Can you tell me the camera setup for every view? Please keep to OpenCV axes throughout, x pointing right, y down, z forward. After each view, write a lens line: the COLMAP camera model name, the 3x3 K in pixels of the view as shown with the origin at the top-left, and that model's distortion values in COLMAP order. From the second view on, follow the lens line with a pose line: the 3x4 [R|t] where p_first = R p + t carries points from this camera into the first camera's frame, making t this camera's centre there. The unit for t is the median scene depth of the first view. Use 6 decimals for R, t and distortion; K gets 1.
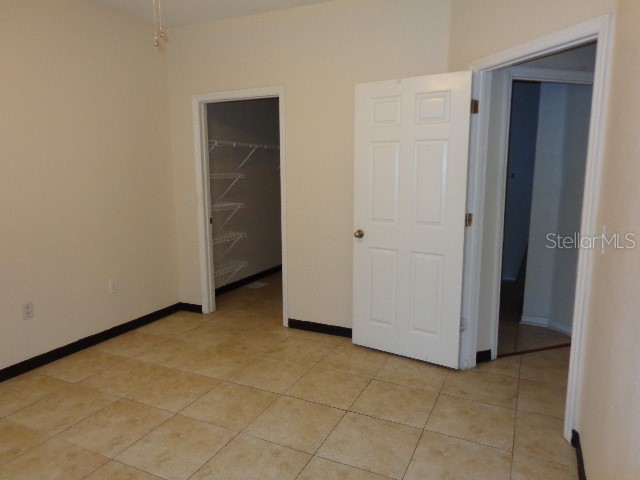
lens RADIAL K [[444.5, 0, 325.0], [0, 444.5, 237.4], [0, 0, 1]] dist [0.000269, 0.004470]
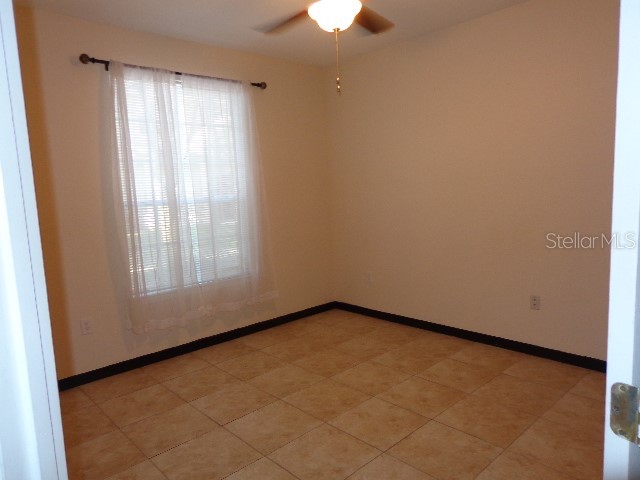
lens RADIAL K [[444.5, 0, 321.2], [0, 444.5, 234.2], [0, 0, 1]] dist [0.000269, 0.004470]
pose [[-0.366780, 0.124652, -0.921919, 0.582284], [-0.093454, 0.981033, 0.169825, -0.155080], [0.925602, 0.148446, -0.348174, 0.942313]]
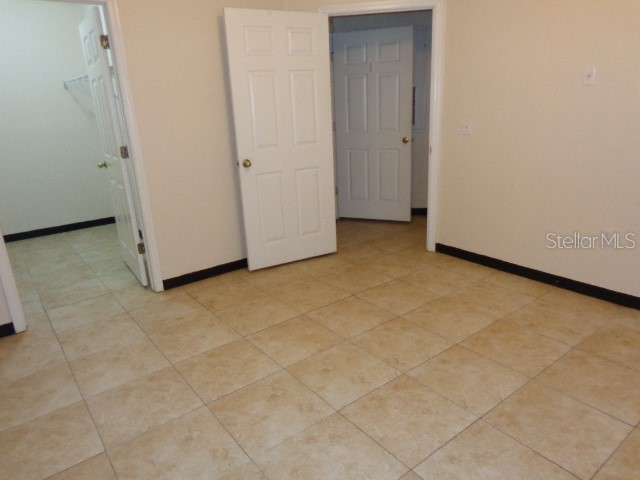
lens RADIAL K [[444.5, 0, 316.4], [0, 444.5, 240.4], [0, 0, 1]] dist [0.000269, 0.004470]
pose [[0.463245, -0.286203, 0.838744, -0.893786], [0.175775, 0.957288, 0.229572, -0.054193], [-0.868624, 0.041082, 0.493766, 0.420882]]
